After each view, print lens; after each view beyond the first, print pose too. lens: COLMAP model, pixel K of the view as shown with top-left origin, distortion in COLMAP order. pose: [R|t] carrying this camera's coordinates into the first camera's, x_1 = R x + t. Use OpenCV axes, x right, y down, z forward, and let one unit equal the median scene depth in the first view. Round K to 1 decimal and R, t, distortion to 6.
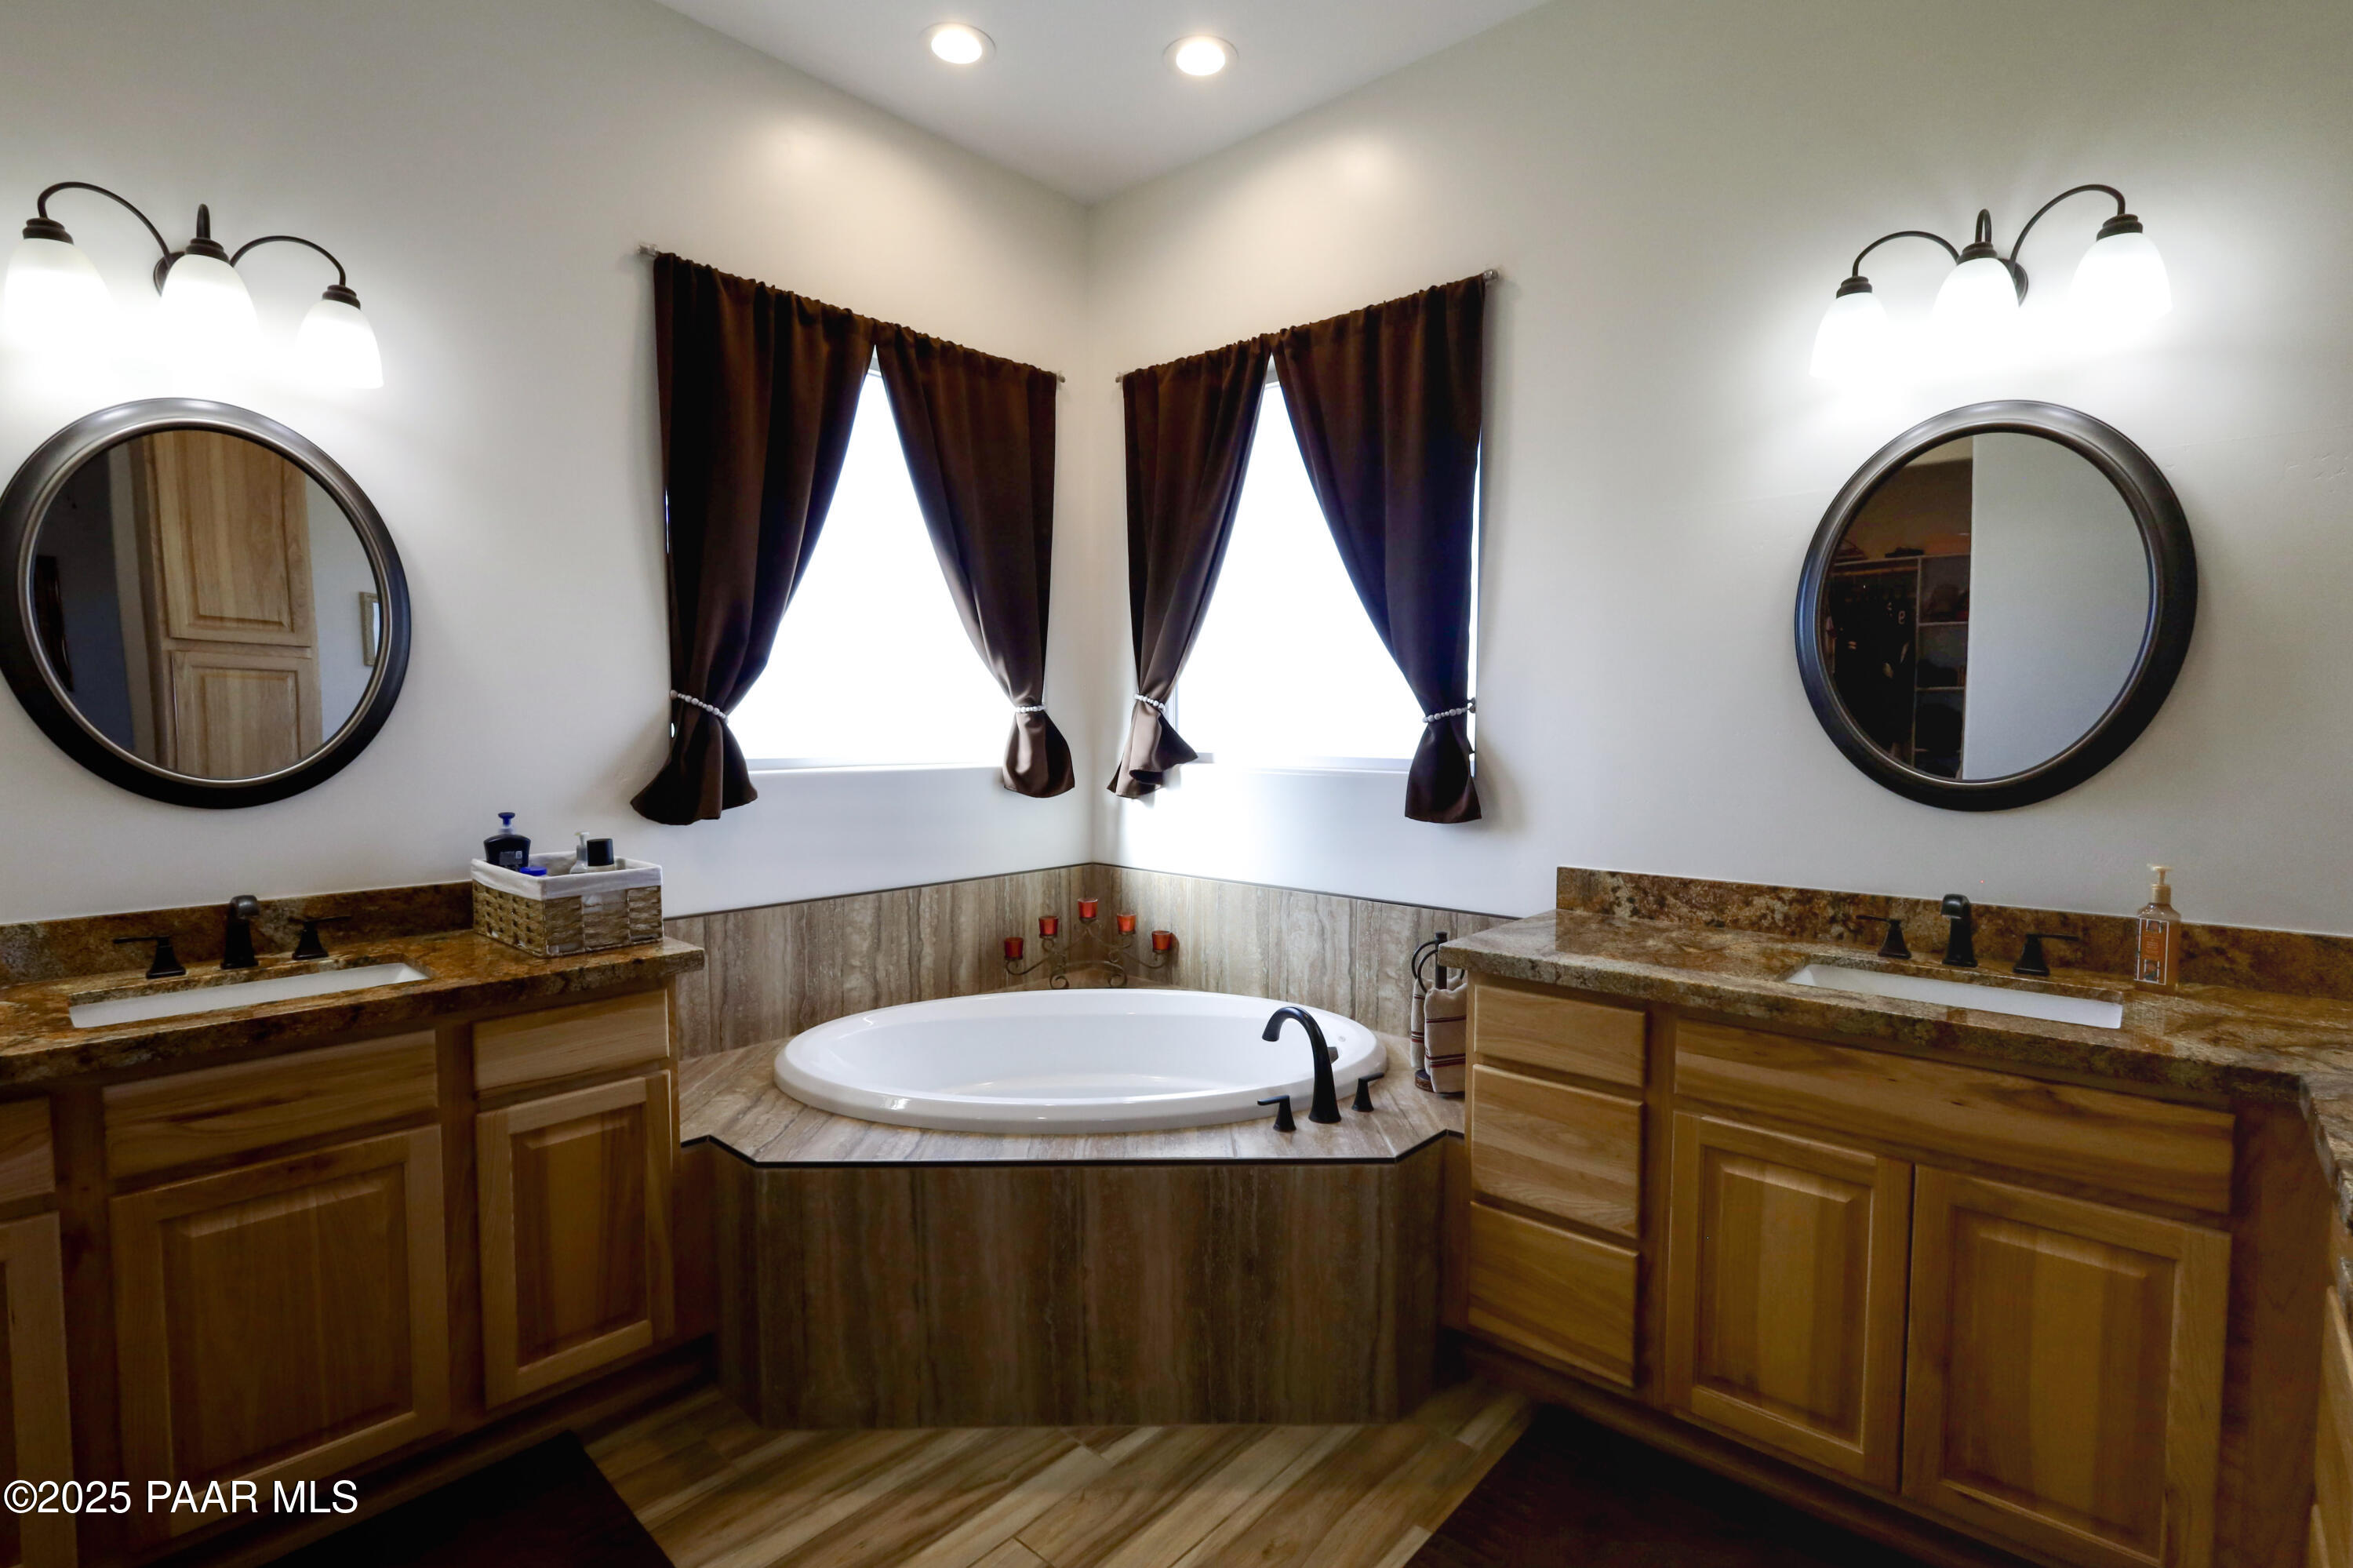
lens RADIAL K [[1075.6, 0, 1176.5], [0, 1075.6, 784.0], [0, 0, 1]] dist [-0.001325, 0.000162]
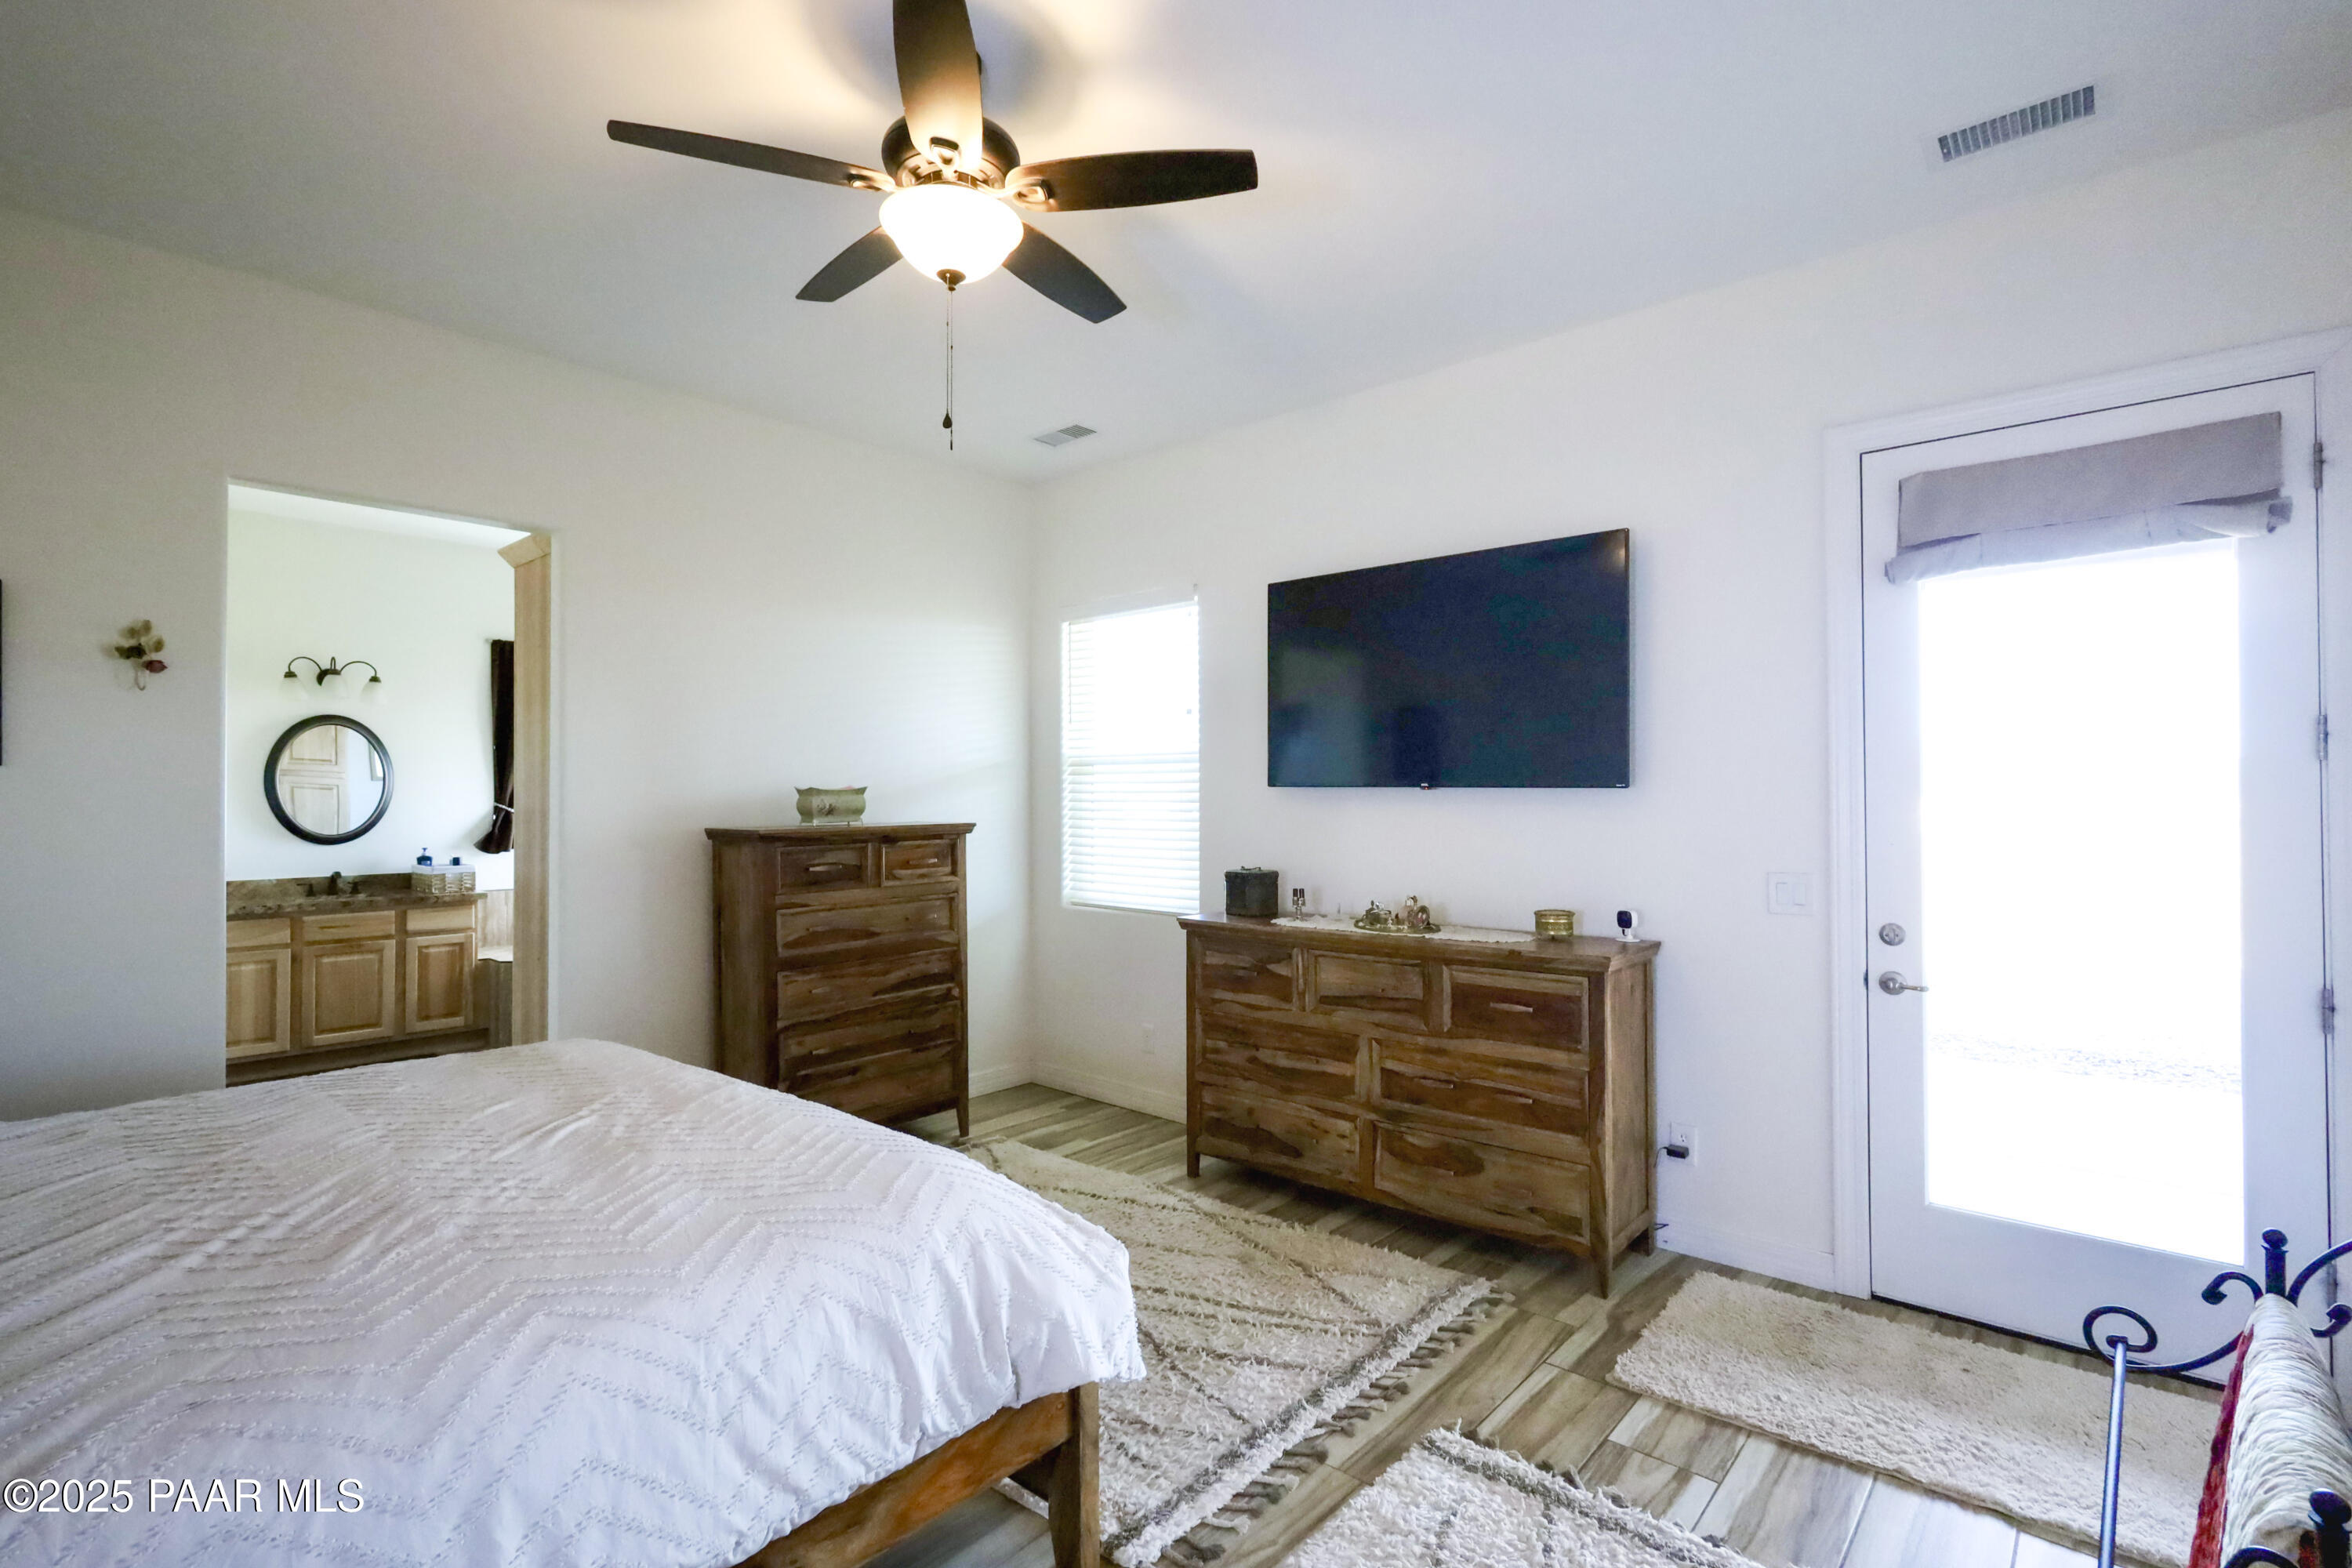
lens RADIAL K [[1085.5, 0, 1176.0], [0, 1085.5, 784.0], [0, 0, 1]] dist [-0.000759, 0.000441]
pose [[0.999933, -0.010965, -0.003773, 1.491578], [0.010675, 0.997514, -0.069654, 0.086420], [0.004528, 0.069609, 0.997564, -2.021370]]
